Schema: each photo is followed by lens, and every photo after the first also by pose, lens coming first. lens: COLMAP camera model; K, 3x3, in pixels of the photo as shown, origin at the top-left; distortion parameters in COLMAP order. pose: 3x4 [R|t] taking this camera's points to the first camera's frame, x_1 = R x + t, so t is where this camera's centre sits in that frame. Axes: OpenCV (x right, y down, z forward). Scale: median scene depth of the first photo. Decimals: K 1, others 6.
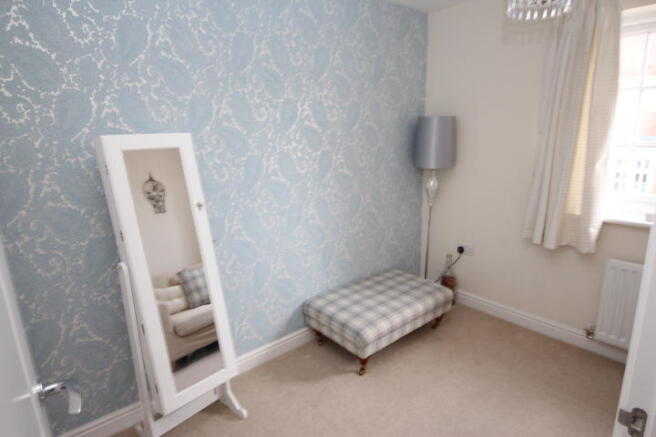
lens RADIAL K [[371.9, 0, 328.4], [0, 371.9, 222.2], [0, 0, 1]] dist [-0.005365, -0.000902]
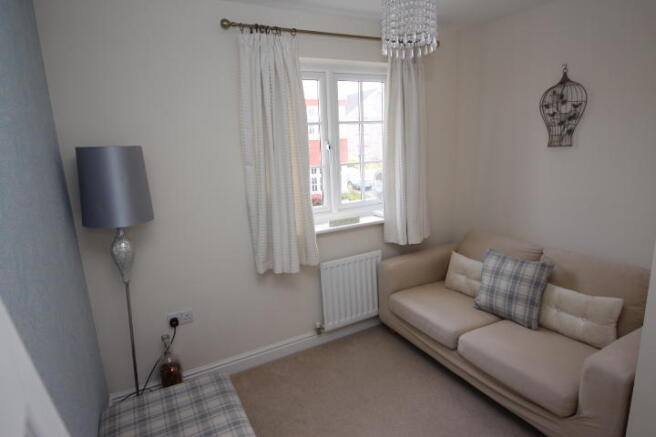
lens RADIAL K [[371.9, 0, 328.4], [0, 371.9, 222.2], [0, 0, 1]] dist [-0.005365, -0.000902]
pose [[0.216371, -0.194782, 0.956684, -0.290903], [0.290481, 0.948363, 0.127390, -0.139256], [-0.932097, 0.250335, 0.261779, 0.514456]]
